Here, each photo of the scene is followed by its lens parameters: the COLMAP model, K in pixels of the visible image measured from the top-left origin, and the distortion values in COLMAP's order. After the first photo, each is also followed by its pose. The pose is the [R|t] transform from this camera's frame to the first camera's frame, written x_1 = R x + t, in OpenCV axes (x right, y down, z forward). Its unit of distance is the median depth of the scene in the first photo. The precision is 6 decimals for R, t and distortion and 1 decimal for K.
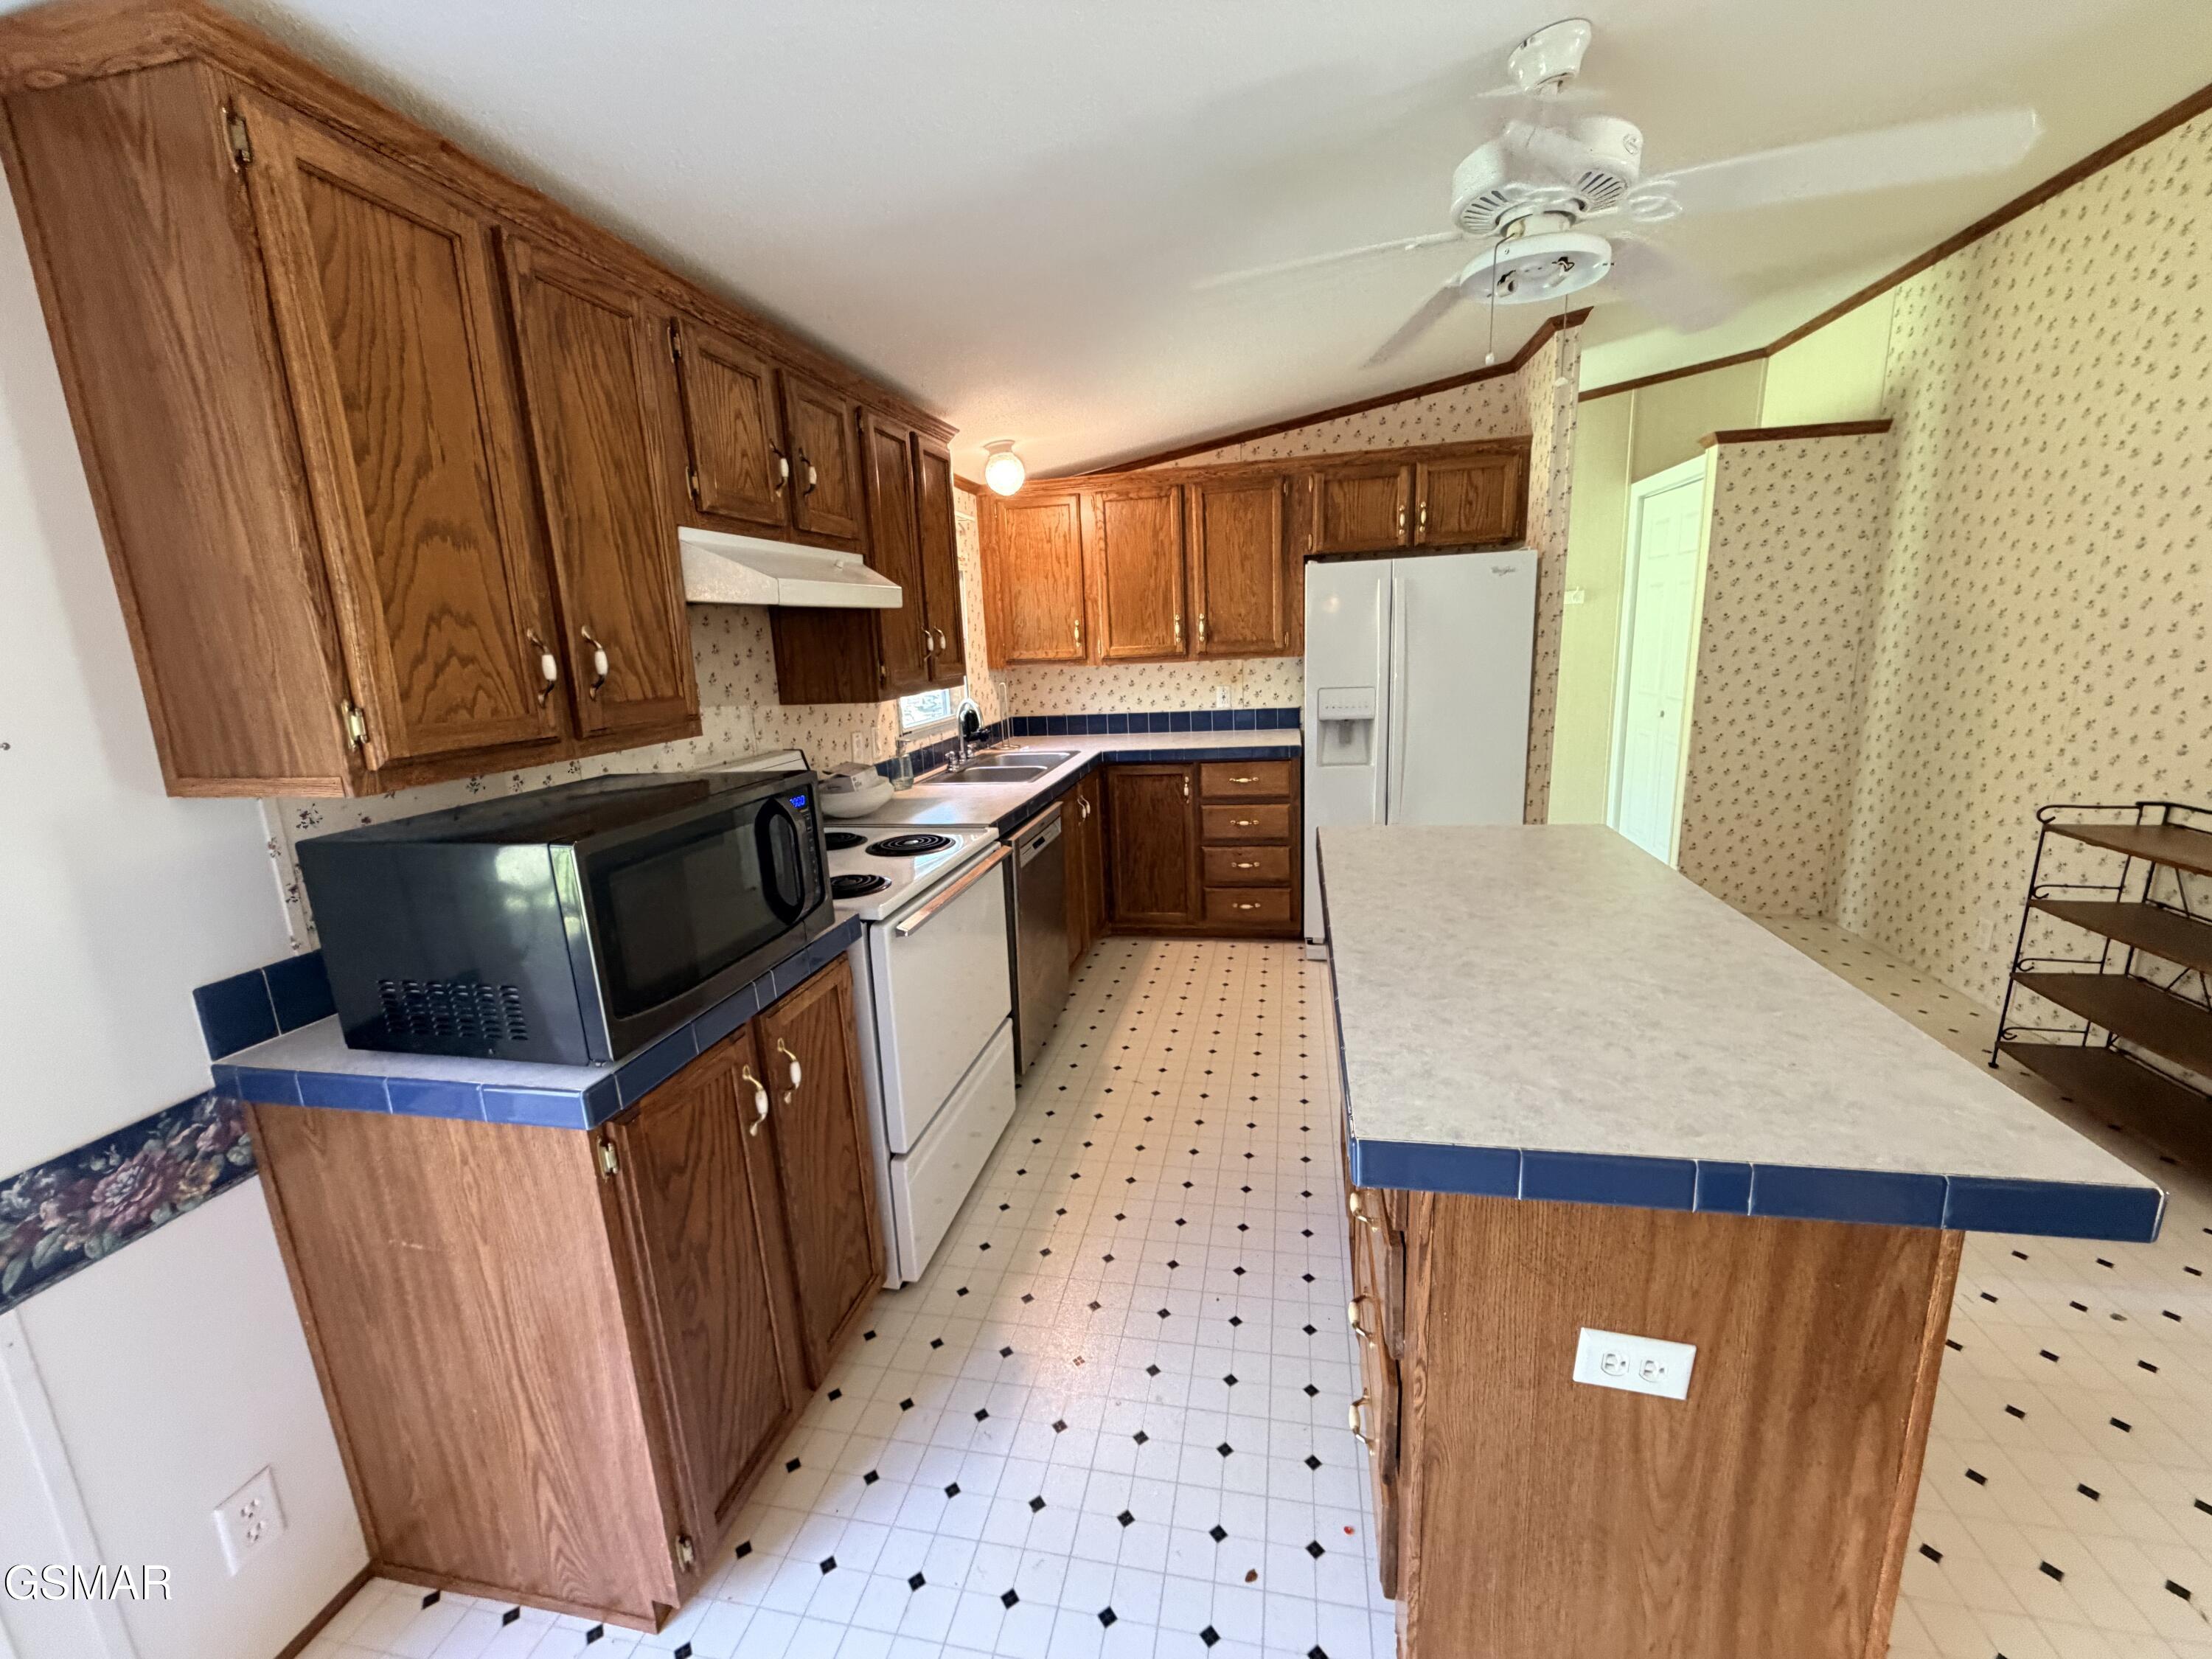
lens RADIAL K [[883.7, 0, 1098.6], [0, 883.7, 828.9], [0, 0, 1]] dist [-0.000245, 0.000588]
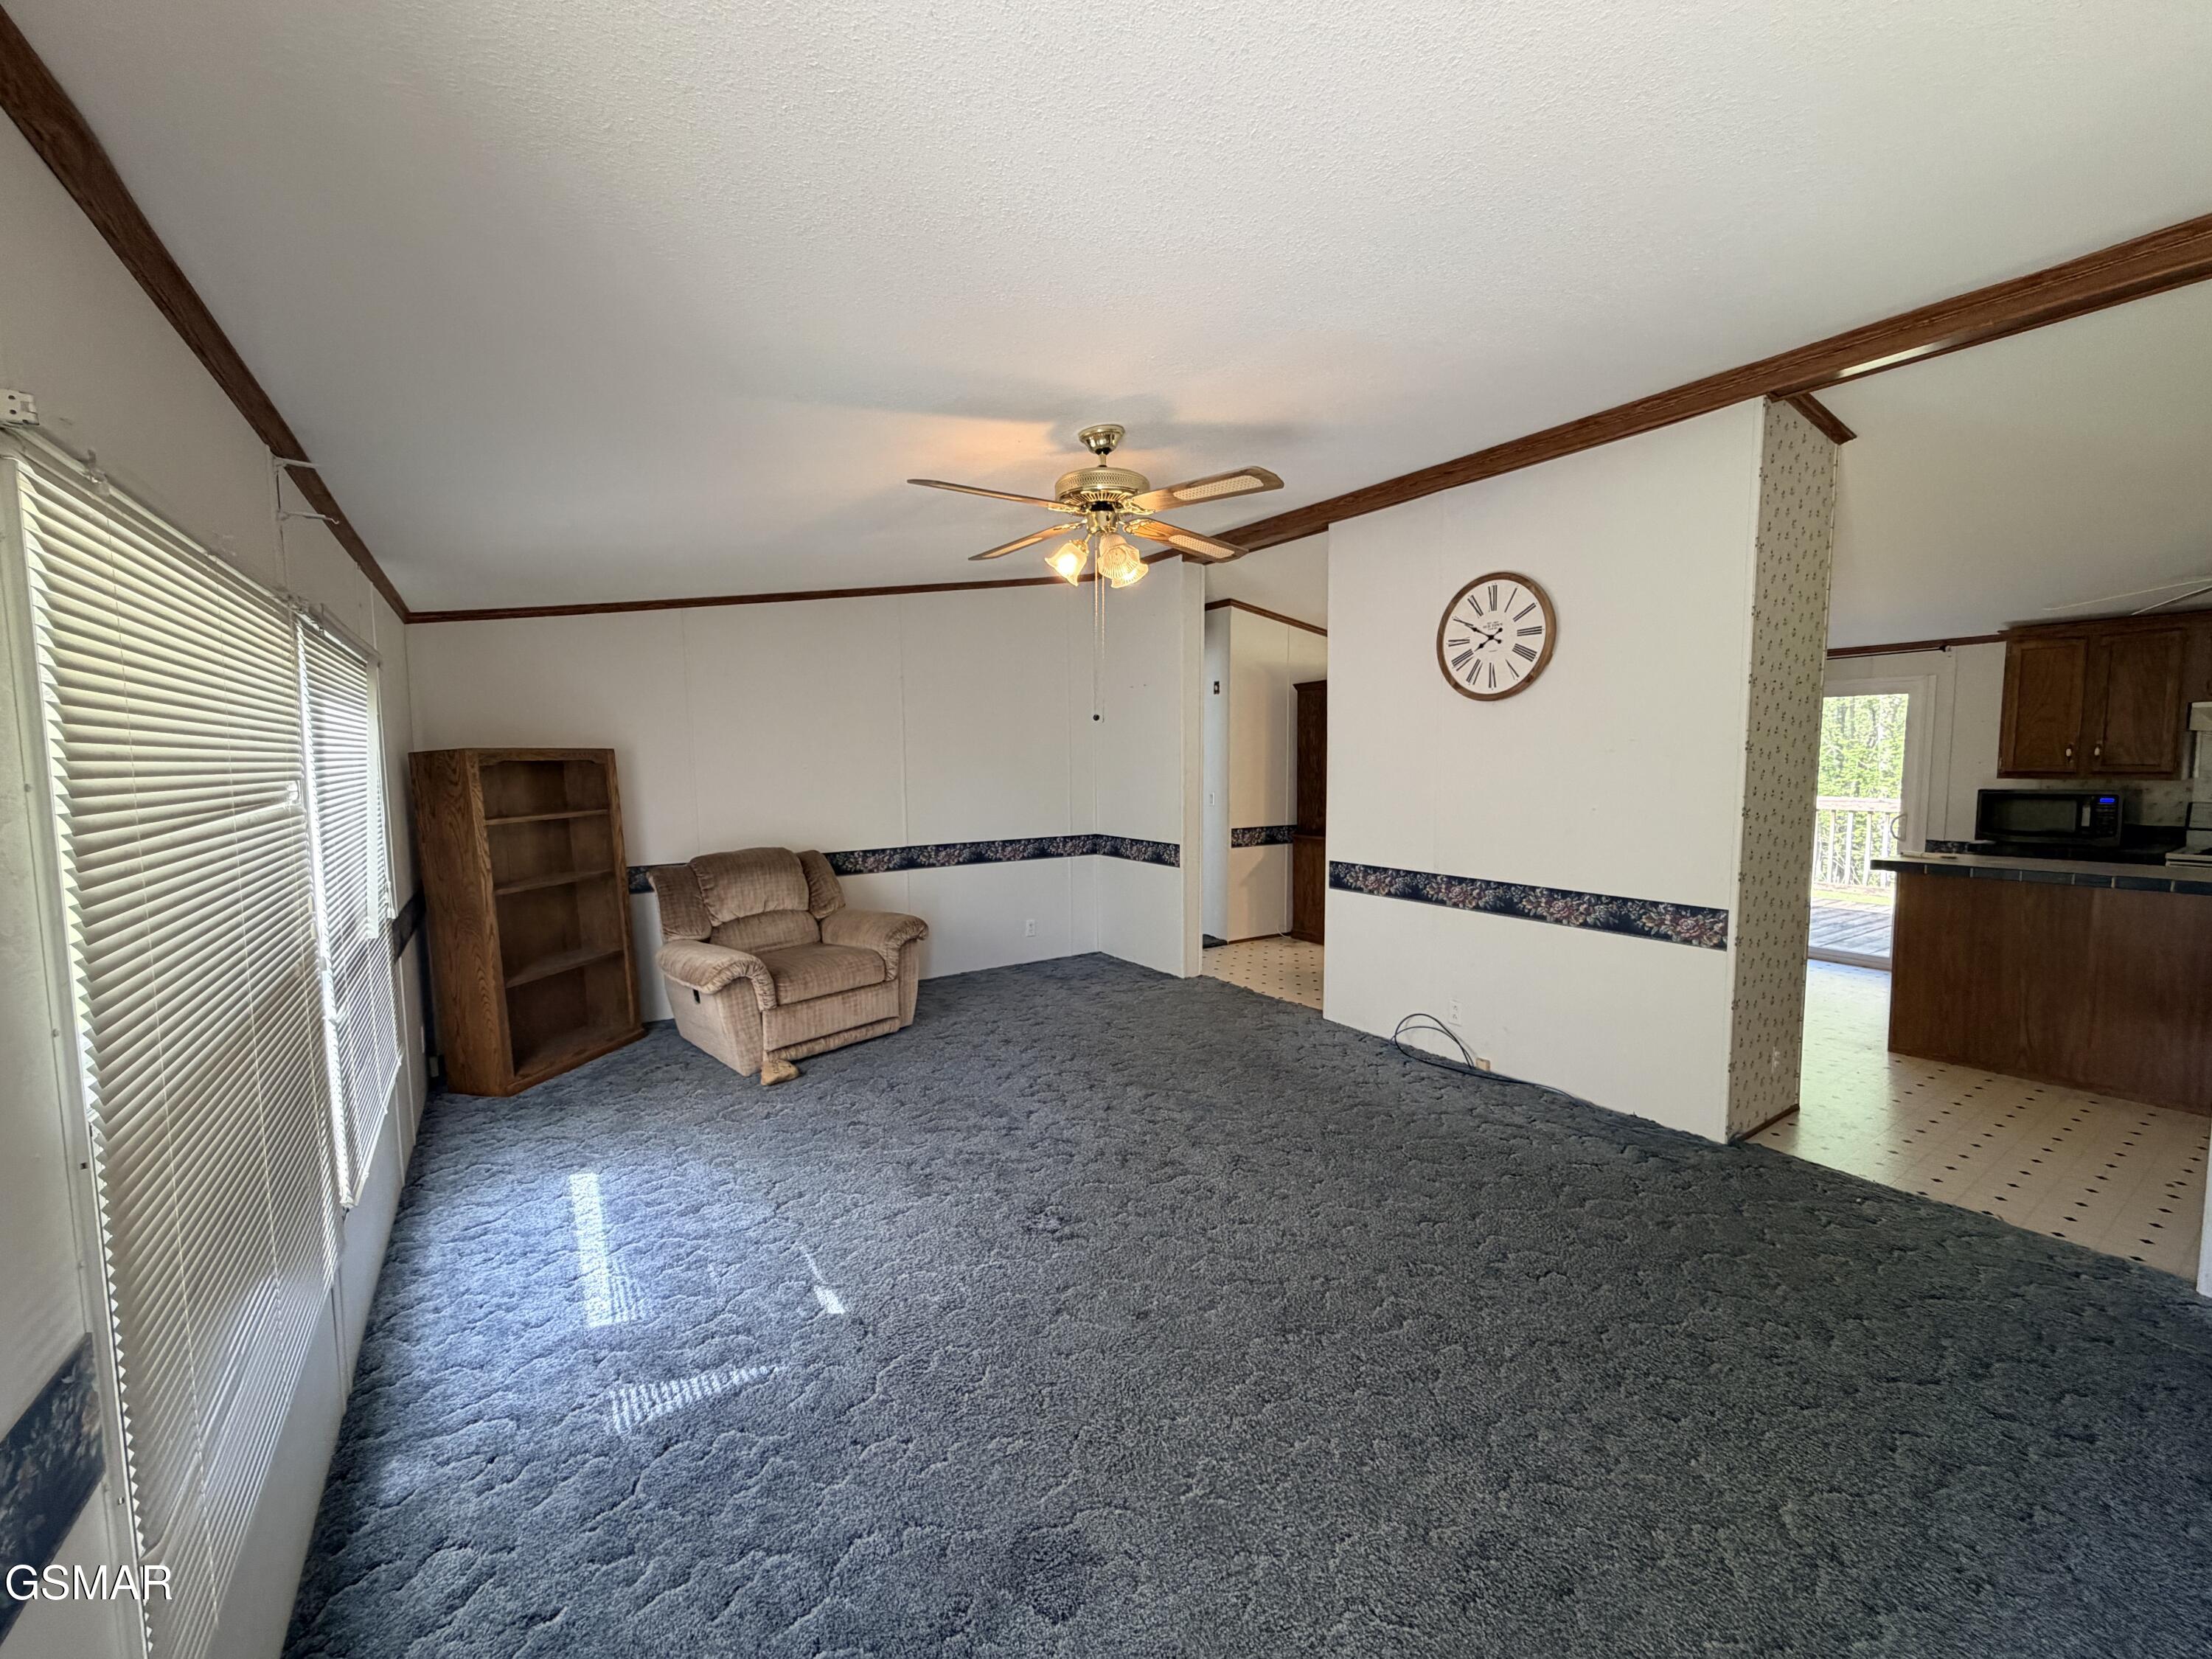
lens RADIAL K [[883.7, 0, 1098.6], [0, 883.7, 828.9], [0, 0, 1]] dist [-0.000245, 0.000588]
pose [[-0.699183, 0.108803, -0.706615, 4.125331], [-0.111144, 0.959795, 0.257761, -0.324139], [0.706251, 0.258758, -0.658979, 0.571037]]
